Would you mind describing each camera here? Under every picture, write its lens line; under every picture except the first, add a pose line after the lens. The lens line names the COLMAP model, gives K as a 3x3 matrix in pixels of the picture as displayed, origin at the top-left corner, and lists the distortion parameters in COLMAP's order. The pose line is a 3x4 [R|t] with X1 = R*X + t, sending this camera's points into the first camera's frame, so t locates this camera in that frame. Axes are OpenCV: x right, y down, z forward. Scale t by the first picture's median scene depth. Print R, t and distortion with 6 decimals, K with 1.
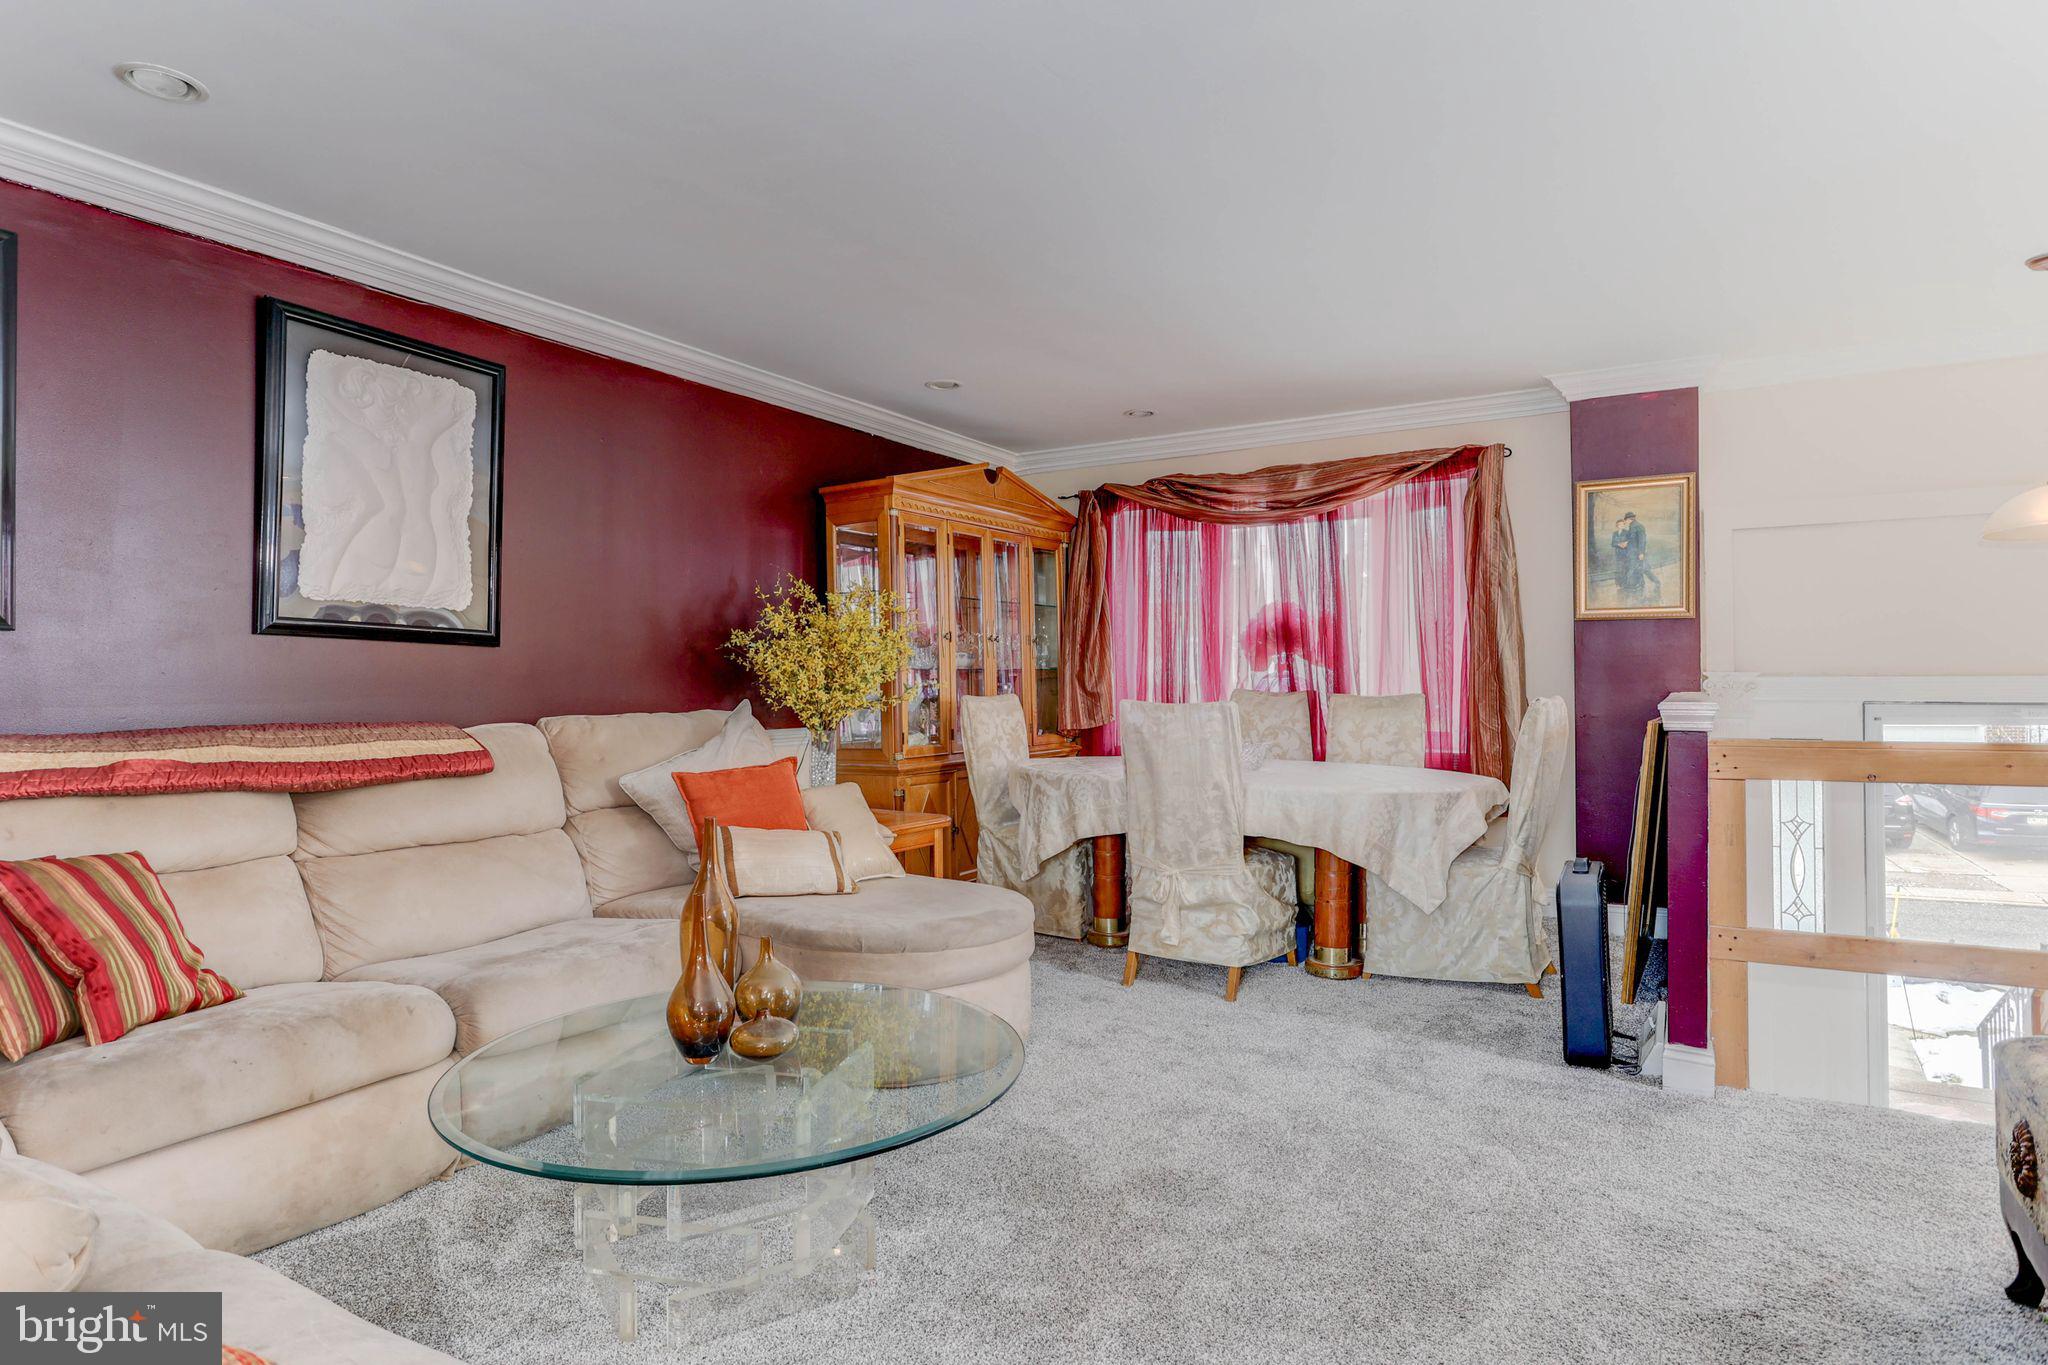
lens RADIAL K [[1116.1, 0, 1029.5], [0, 1116.1, 671.8], [0, 0, 1]] dist [0.015974, -0.006596]
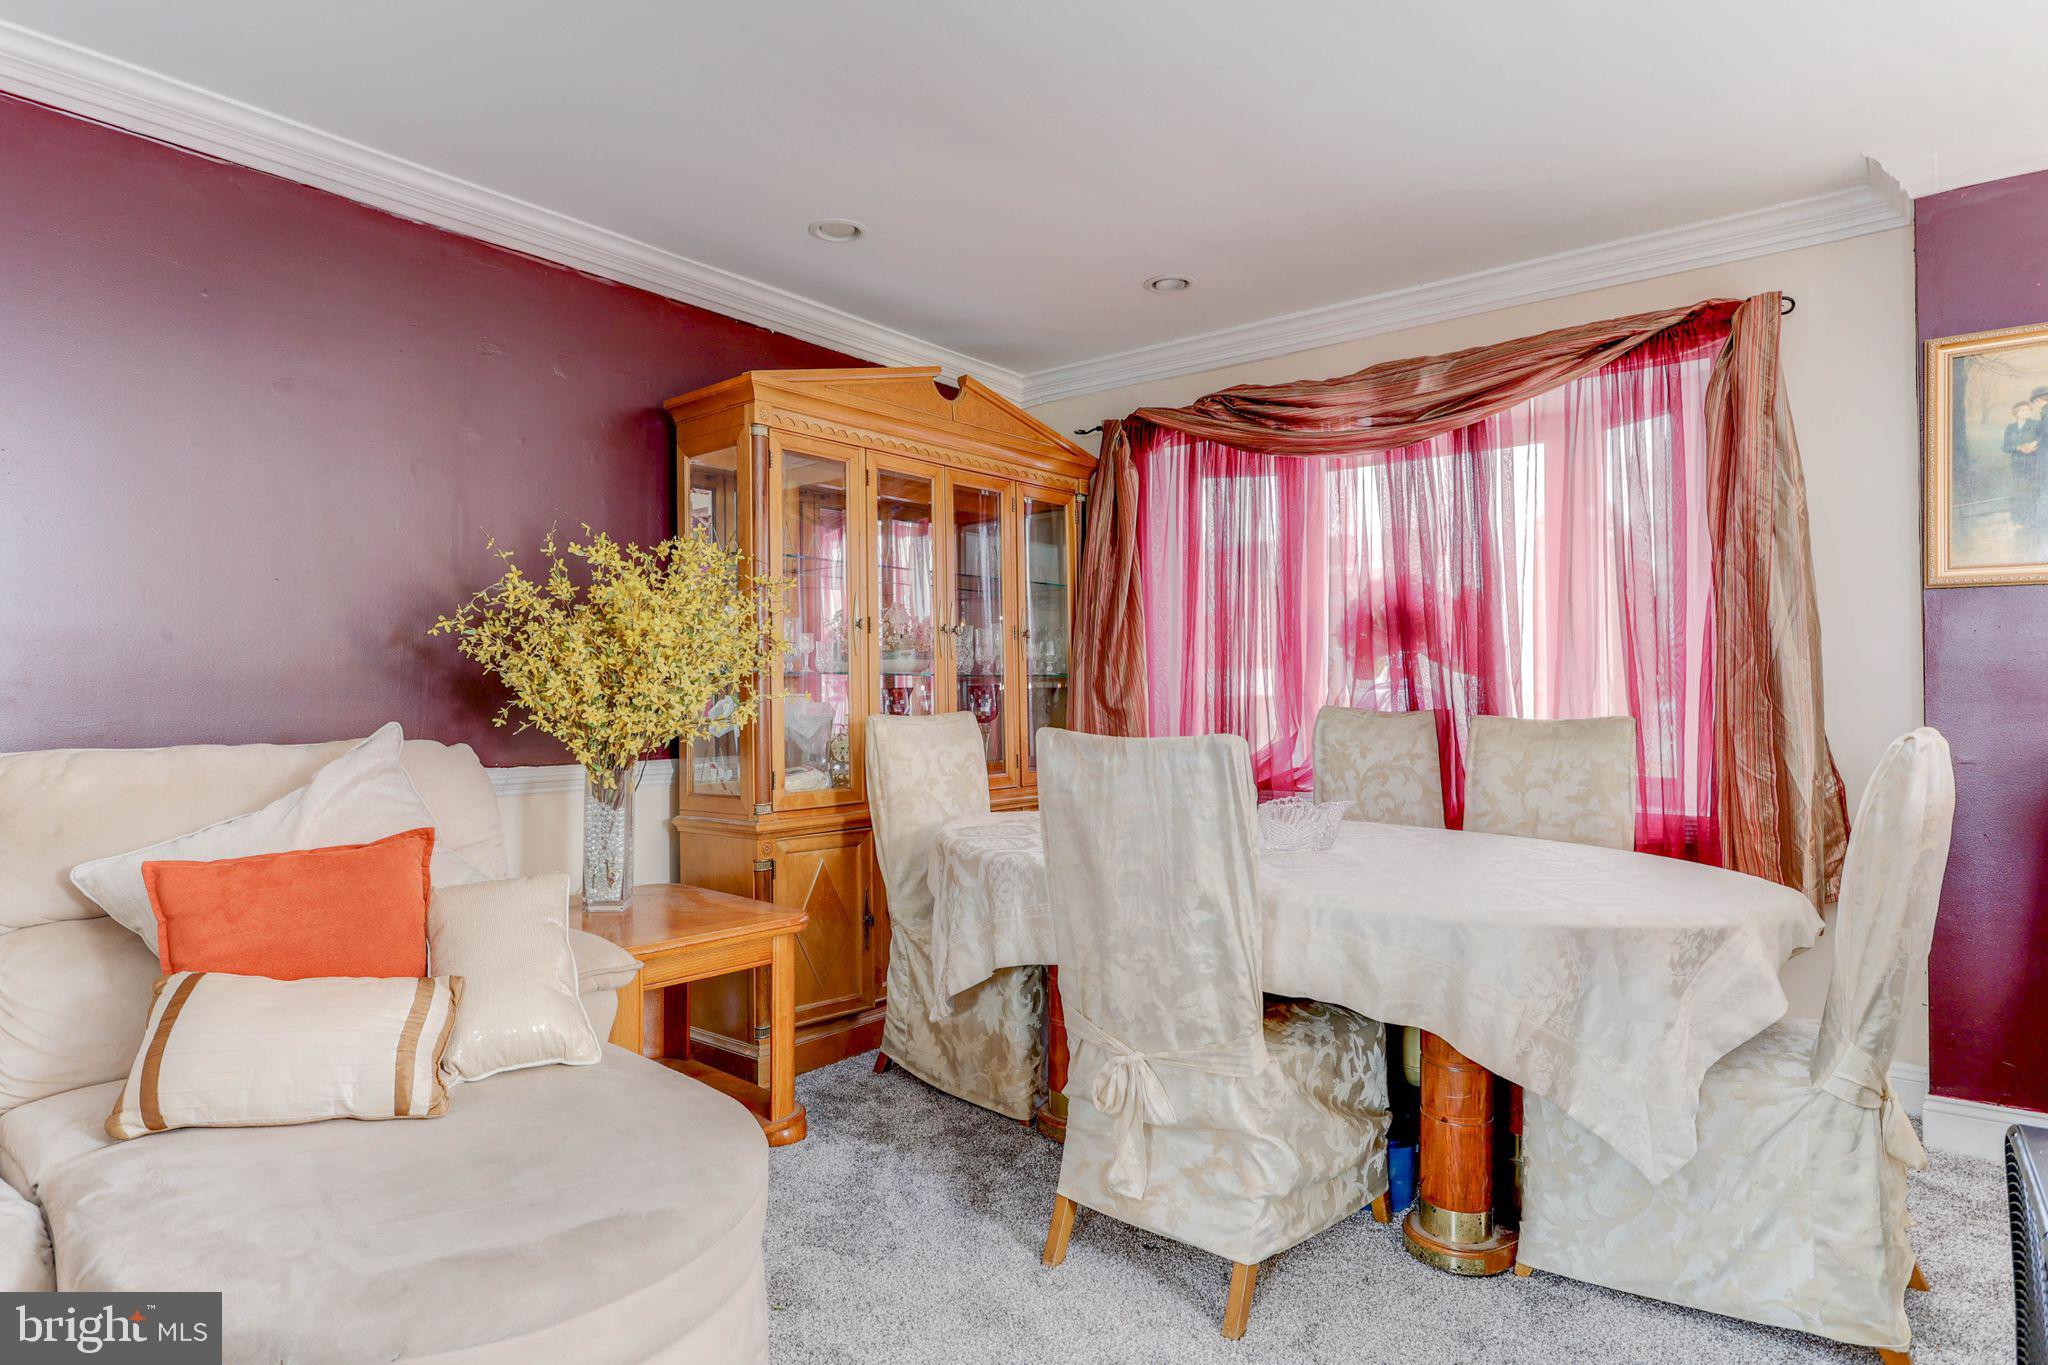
lens RADIAL K [[1116.1, 0, 1027.9], [0, 1116.1, 673.5], [0, 0, 1]] dist [0.015974, -0.006596]
pose [[0.989594, 0.002429, -0.143865, 0.123662], [-0.003563, 0.999965, -0.007628, 0.002202], [0.143841, 0.008061, 0.989568, 0.376375]]
